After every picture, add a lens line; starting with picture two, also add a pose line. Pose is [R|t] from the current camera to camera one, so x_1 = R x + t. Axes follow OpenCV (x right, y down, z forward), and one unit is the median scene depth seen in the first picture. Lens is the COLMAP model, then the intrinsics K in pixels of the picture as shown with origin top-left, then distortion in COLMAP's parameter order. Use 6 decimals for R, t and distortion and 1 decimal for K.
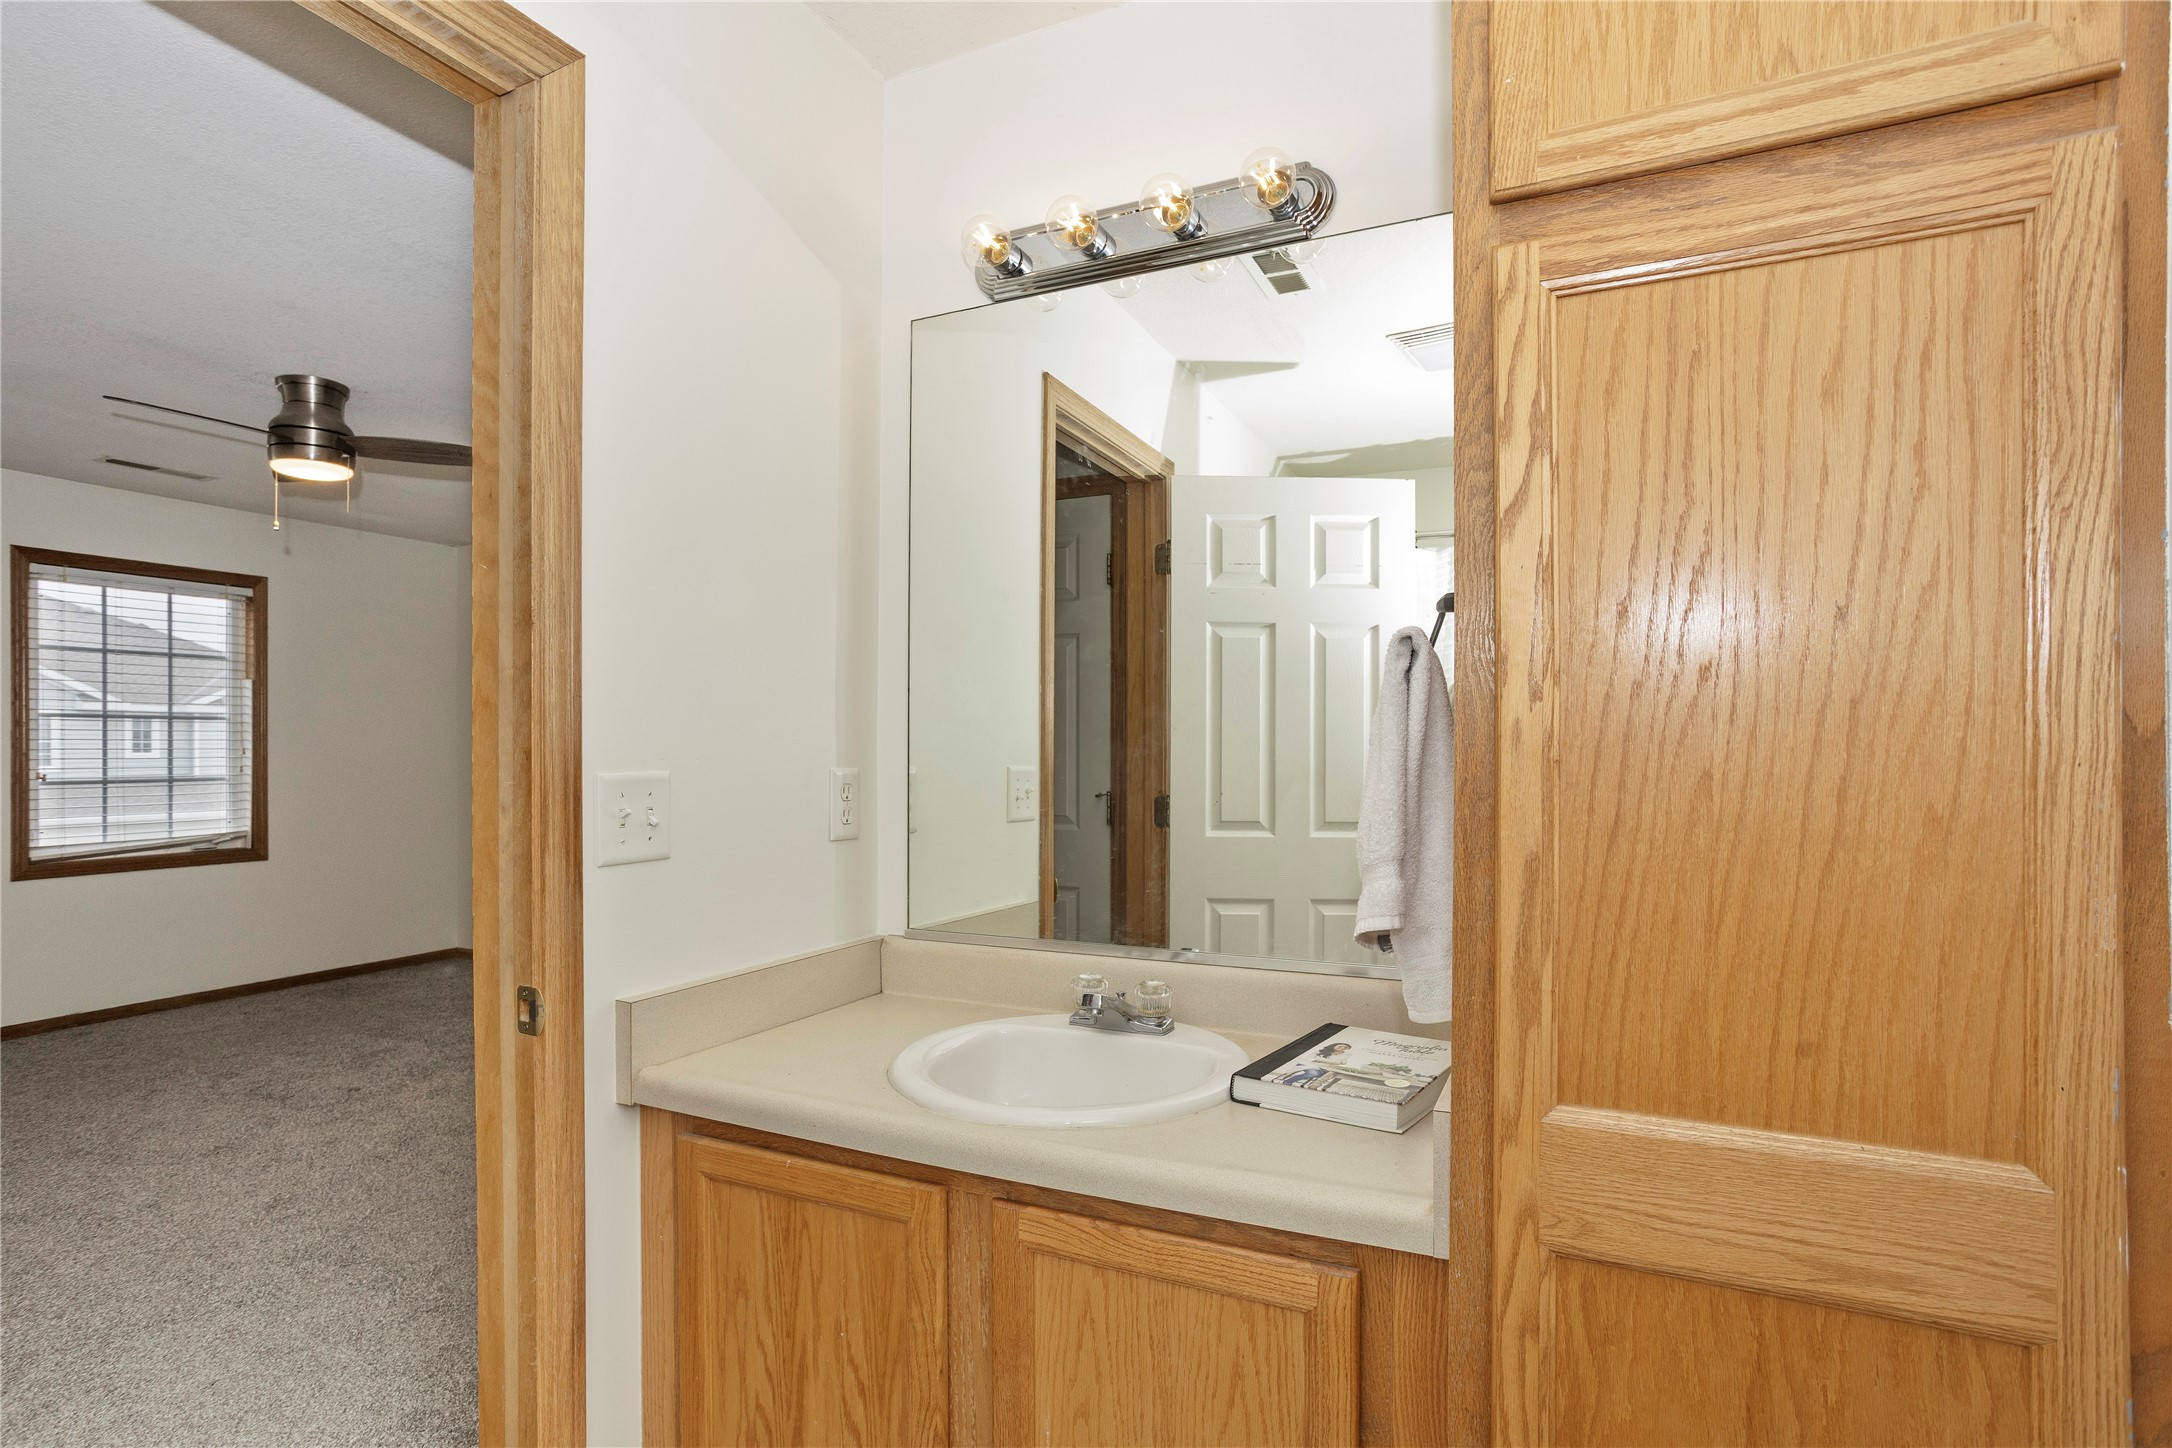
lens RADIAL K [[1069.1, 0, 1086.2], [0, 1069.1, 750.2], [0, 0, 1]] dist [-0.069950, 0.034660]
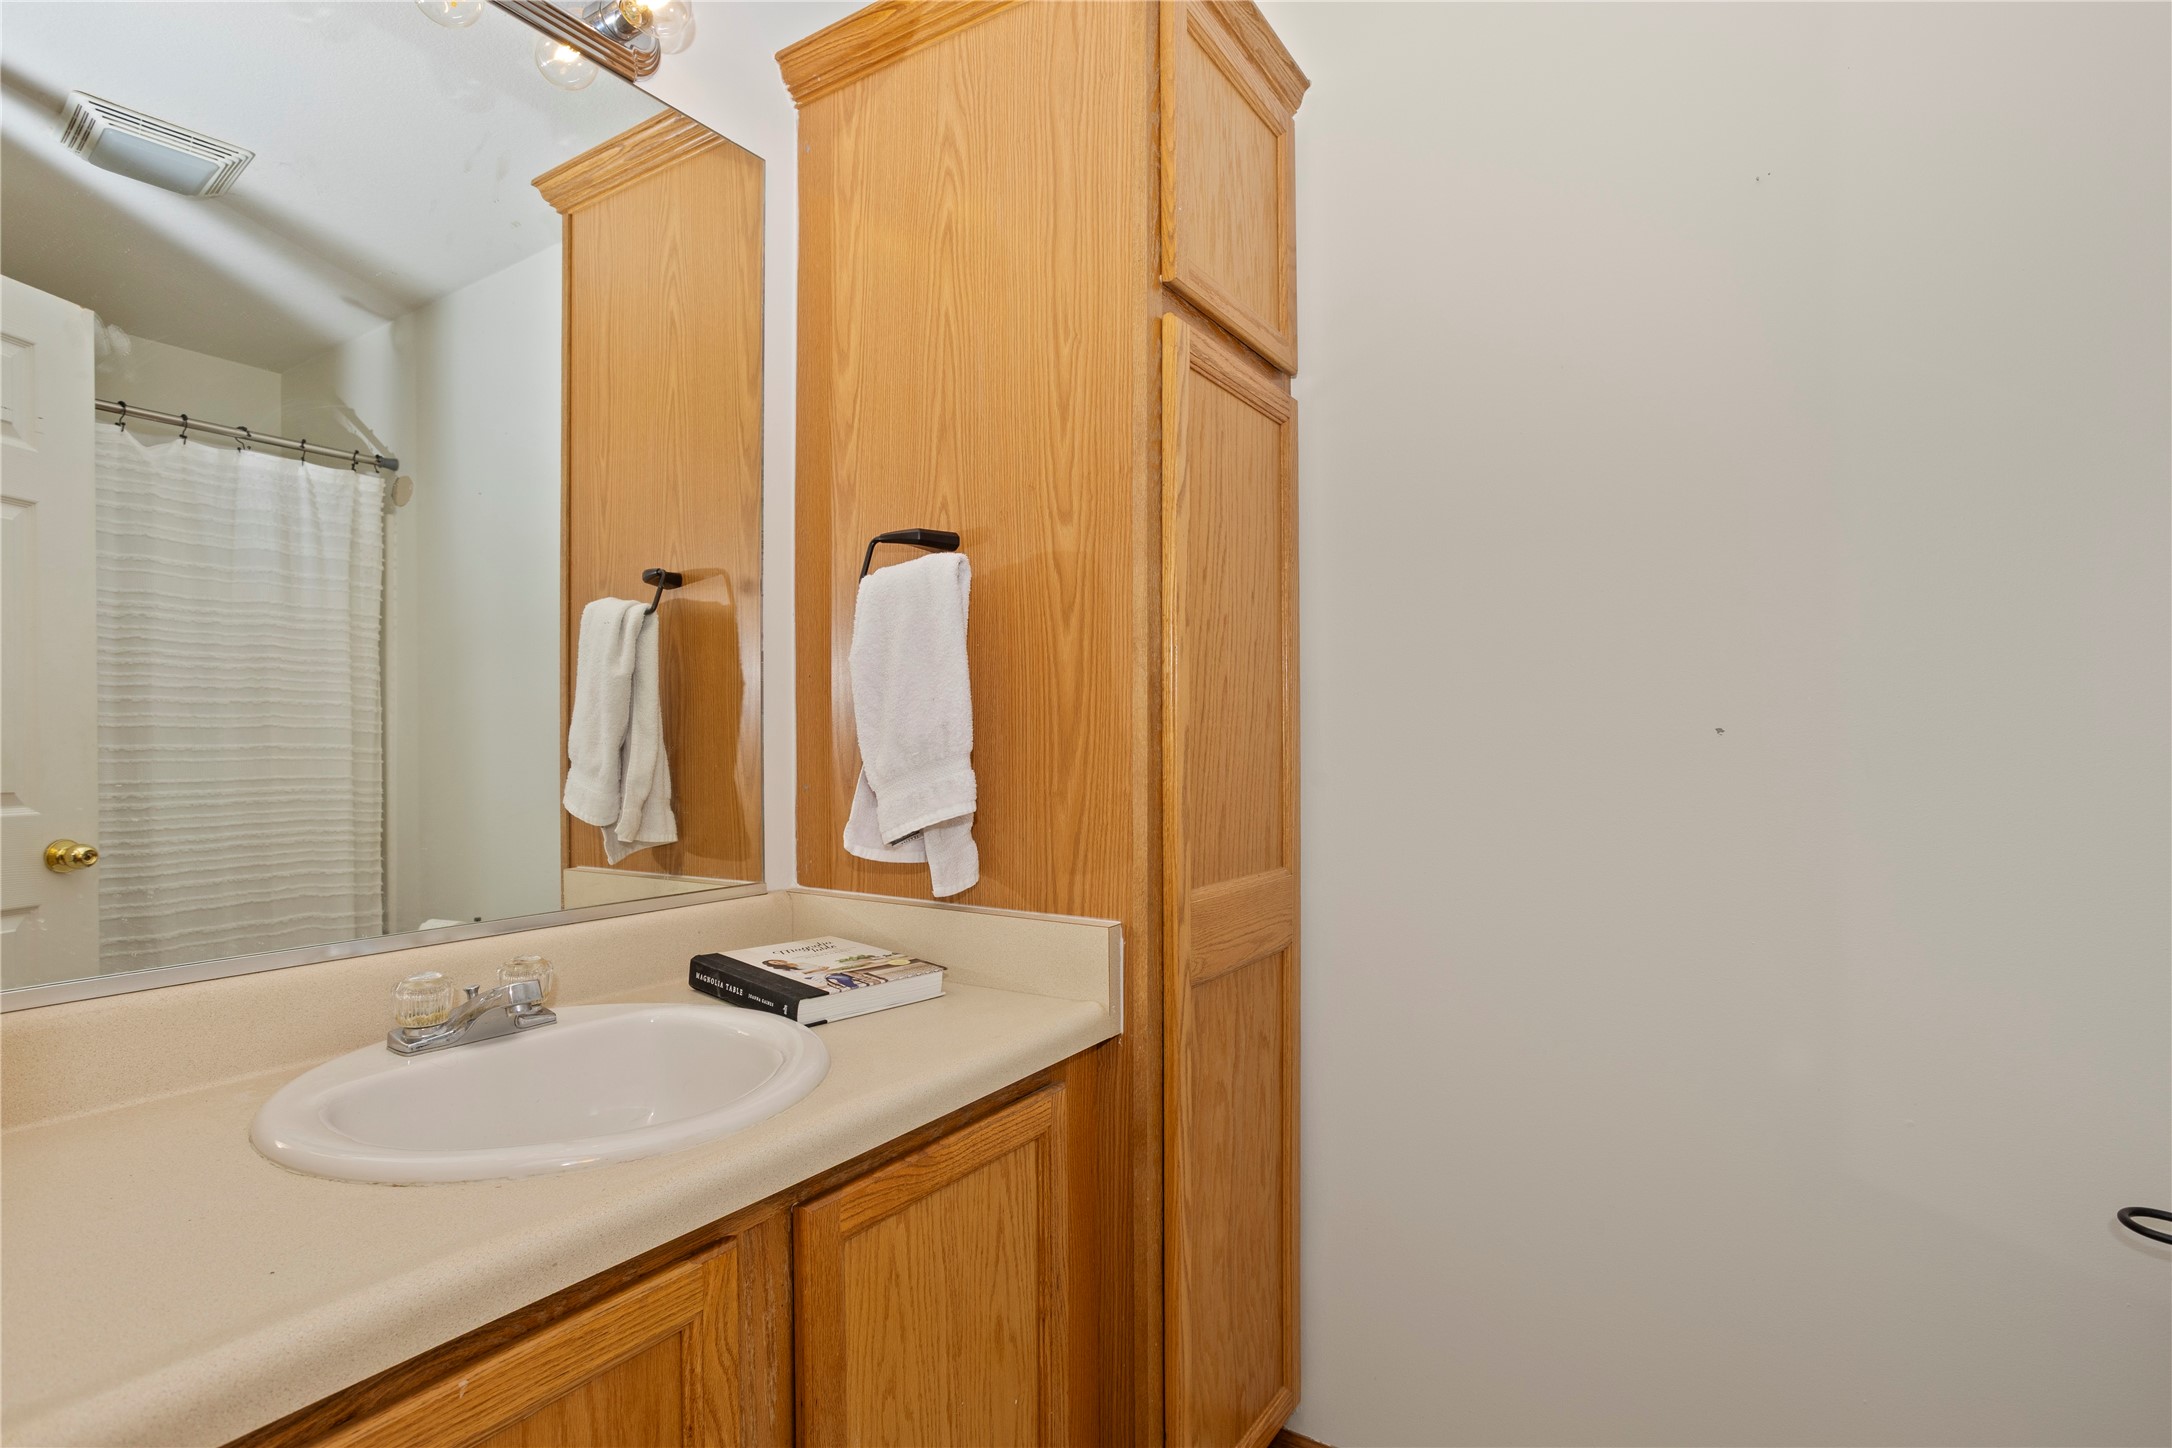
lens RADIAL K [[1069.1, 0, 1086.2], [0, 1069.1, 750.2], [0, 0, 1]] dist [-0.069950, 0.034660]
pose [[0.109862, -0.001056, 0.993946, -0.645859], [0.005326, 0.999986, 0.000474, 0.073671], [-0.993933, 0.005241, 0.109866, 0.556276]]
